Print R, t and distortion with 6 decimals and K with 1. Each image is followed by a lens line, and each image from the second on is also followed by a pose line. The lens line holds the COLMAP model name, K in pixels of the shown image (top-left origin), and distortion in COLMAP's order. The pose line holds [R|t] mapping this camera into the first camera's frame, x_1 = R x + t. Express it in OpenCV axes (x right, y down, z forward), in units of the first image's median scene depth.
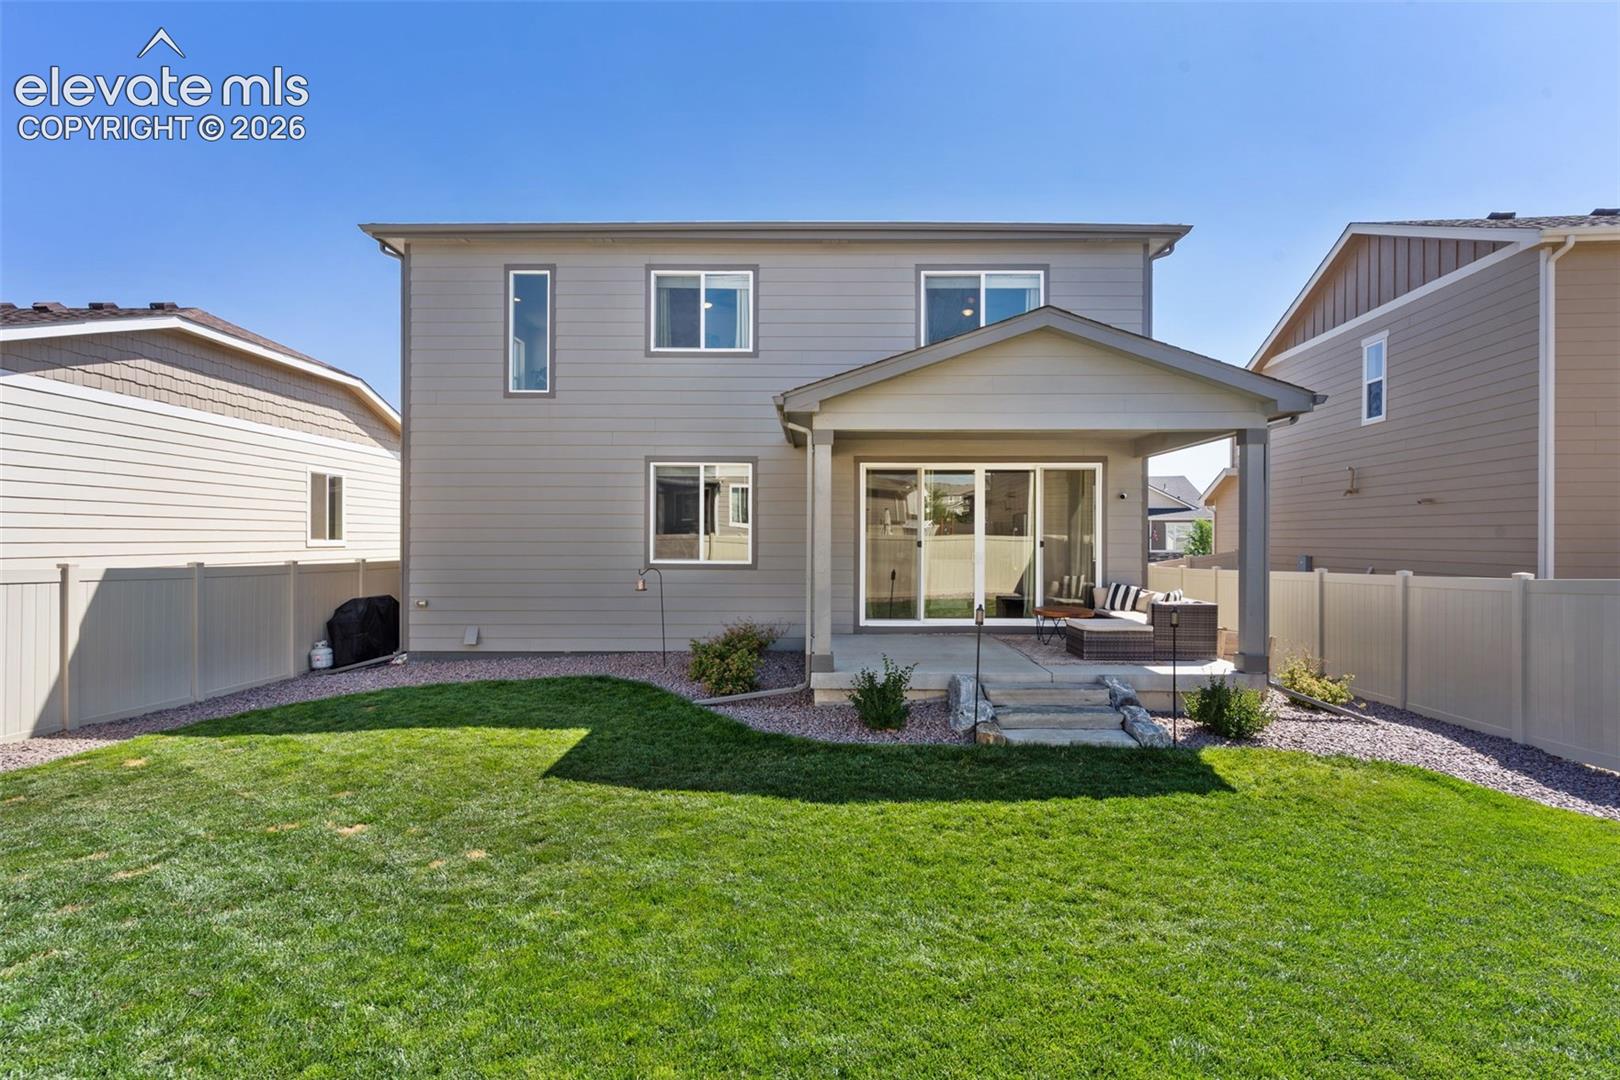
lens RADIAL K [[821.7, 0, 812.3], [0, 821.7, 537.1], [0, 0, 1]] dist [0.000676, 0.000084]
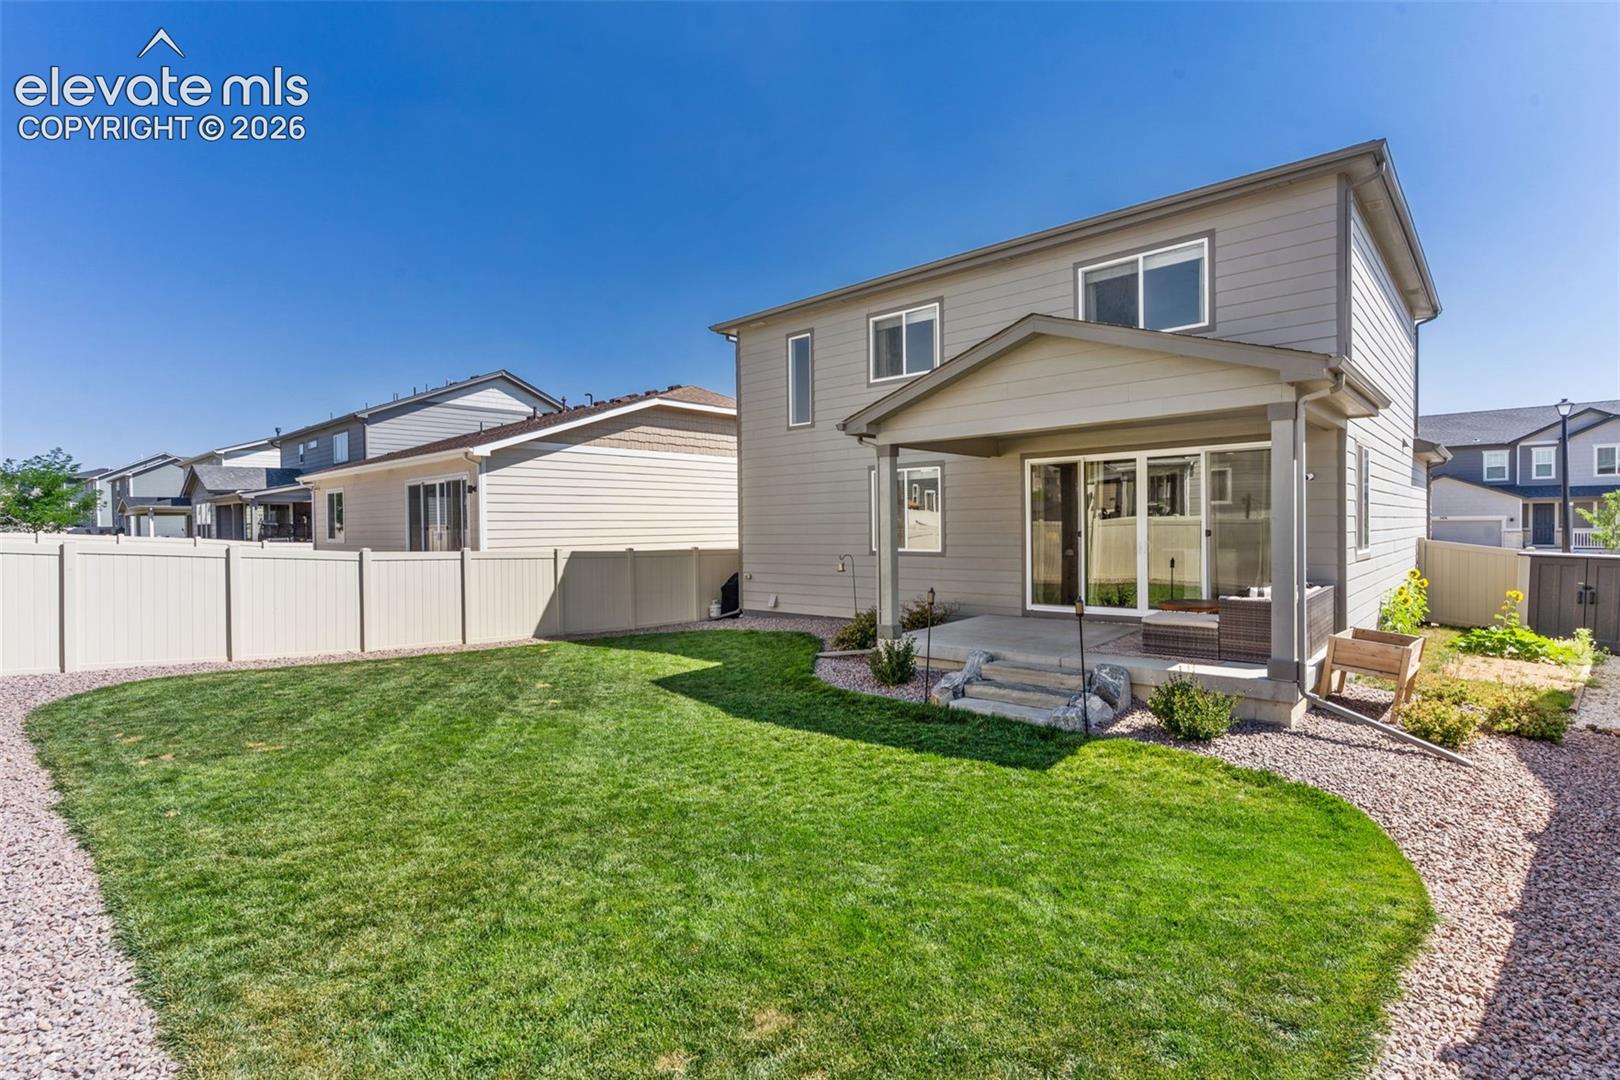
lens RADIAL K [[821.7, 0, 809.7], [0, 821.7, 538.7], [0, 0, 1]] dist [0.000676, 0.000084]
pose [[0.728716, -0.002728, -0.684811, 0.594796], [0.015901, 0.999790, 0.012937, -0.004369], [0.684632, -0.020316, 0.728606, 0.012108]]
